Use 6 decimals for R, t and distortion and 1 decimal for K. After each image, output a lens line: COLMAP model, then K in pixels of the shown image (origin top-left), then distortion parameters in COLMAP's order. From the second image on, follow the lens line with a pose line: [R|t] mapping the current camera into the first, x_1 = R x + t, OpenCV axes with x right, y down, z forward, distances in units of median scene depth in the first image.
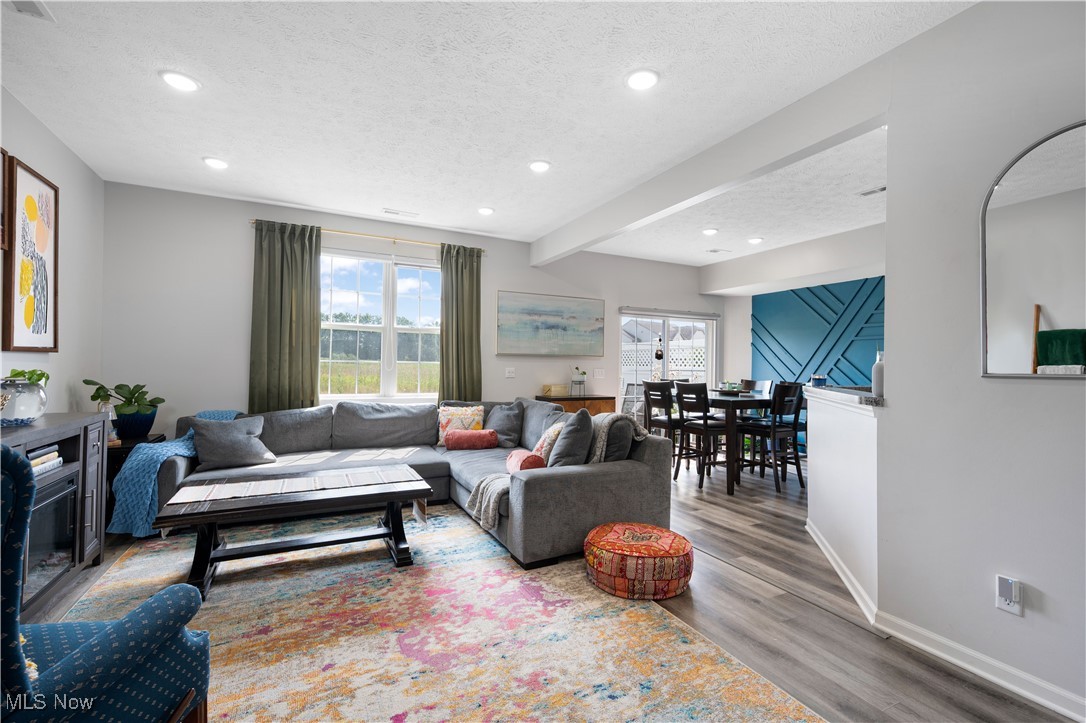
lens RADIAL K [[474.4, 0, 539.3], [0, 474.4, 362.5], [0, 0, 1]] dist [0.000856, 0.000014]
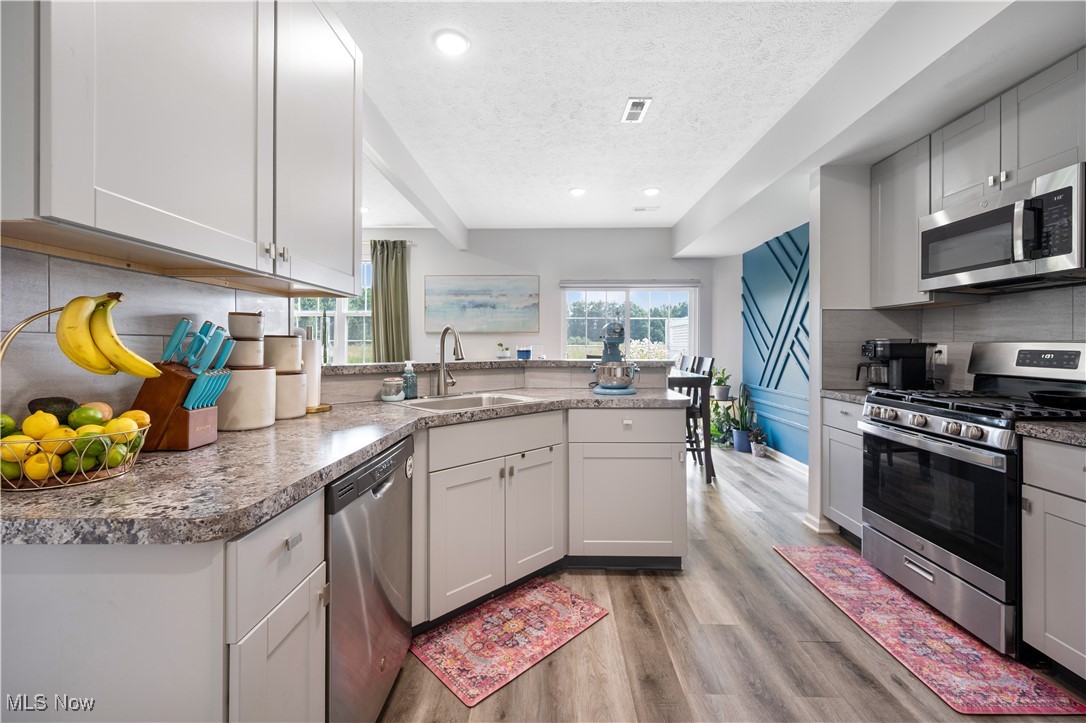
lens RADIAL K [[450.5, 0, 543.9], [0, 450.5, 344.1], [0, 0, 1]] dist [0.005146, -0.000339]
pose [[0.882394, -0.011305, -0.470376, 0.937266], [0.012286, 0.999924, -0.000984, 0.020222], [0.470352, -0.004910, 0.882465, 0.274979]]
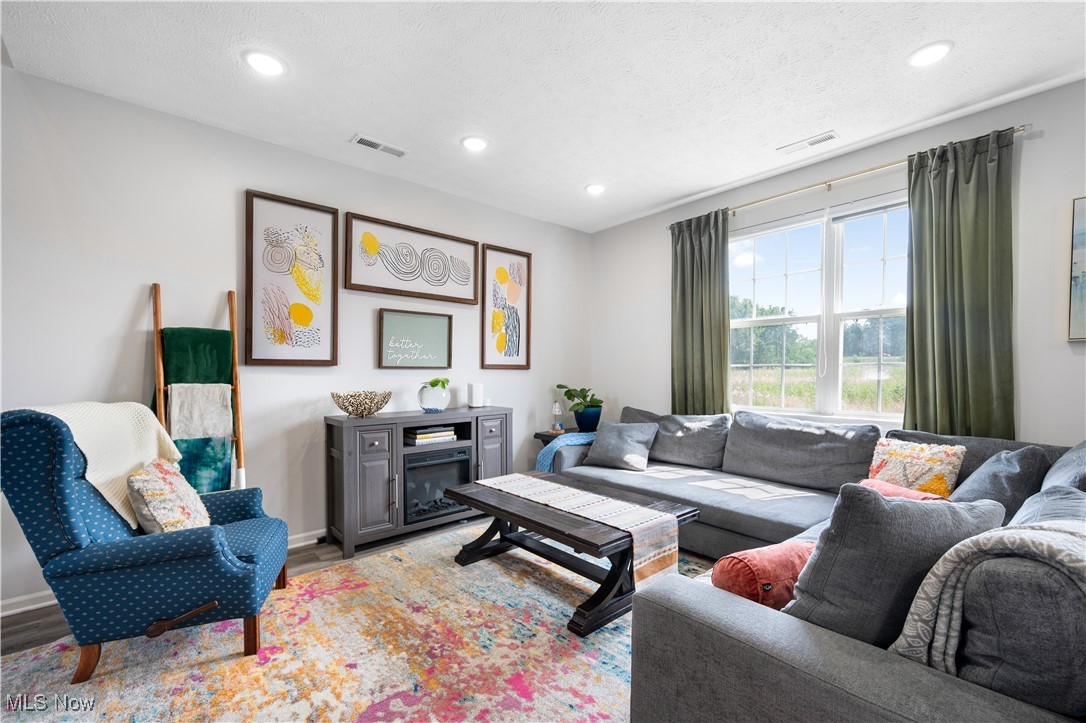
lens RADIAL K [[458.3, 0, 551.7], [0, 458.3, 388.4], [0, 0, 1]] dist [0.007922, -0.000296]
pose [[0.261726, 0.021421, -0.964905, 0.302262], [0.019785, 0.999425, 0.027554, 0.009141], [0.964939, -0.026302, 0.261151, 0.569792]]
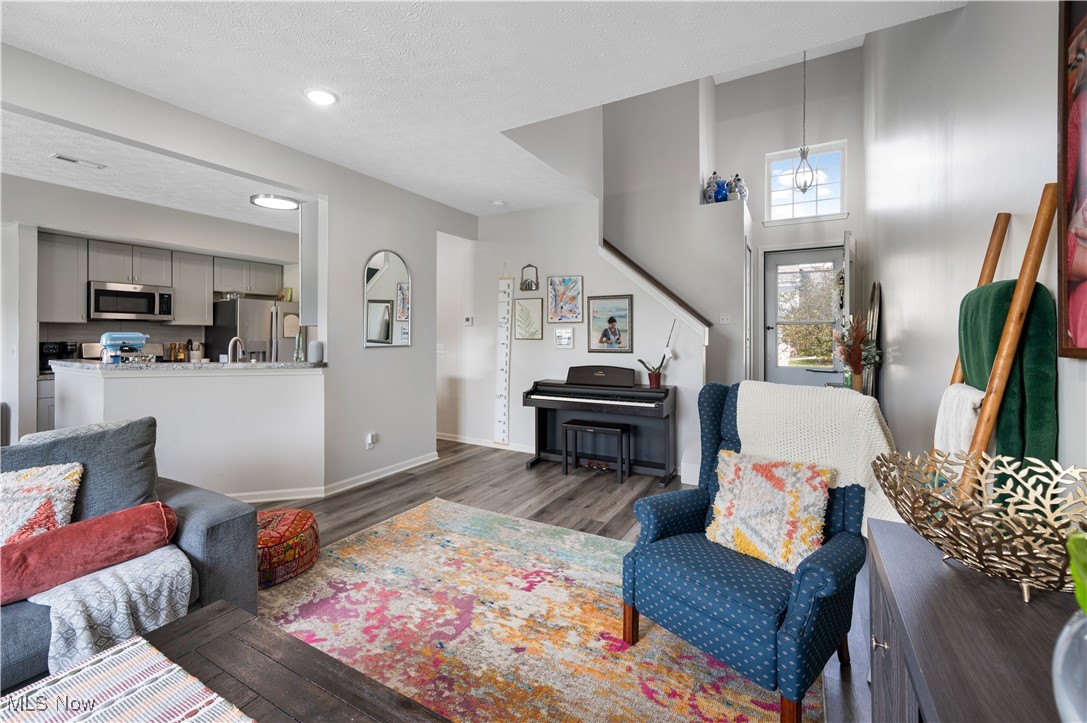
lens RADIAL K [[462.9, 0, 537.9], [0, 462.9, 333.0], [0, 0, 1]] dist [0.008118, 0.000133]
pose [[-0.553393, -0.011602, 0.832839, -0.637666], [-0.017122, 0.999850, 0.002552, -0.029596], [-0.832744, -0.012848, -0.553509, 0.748088]]
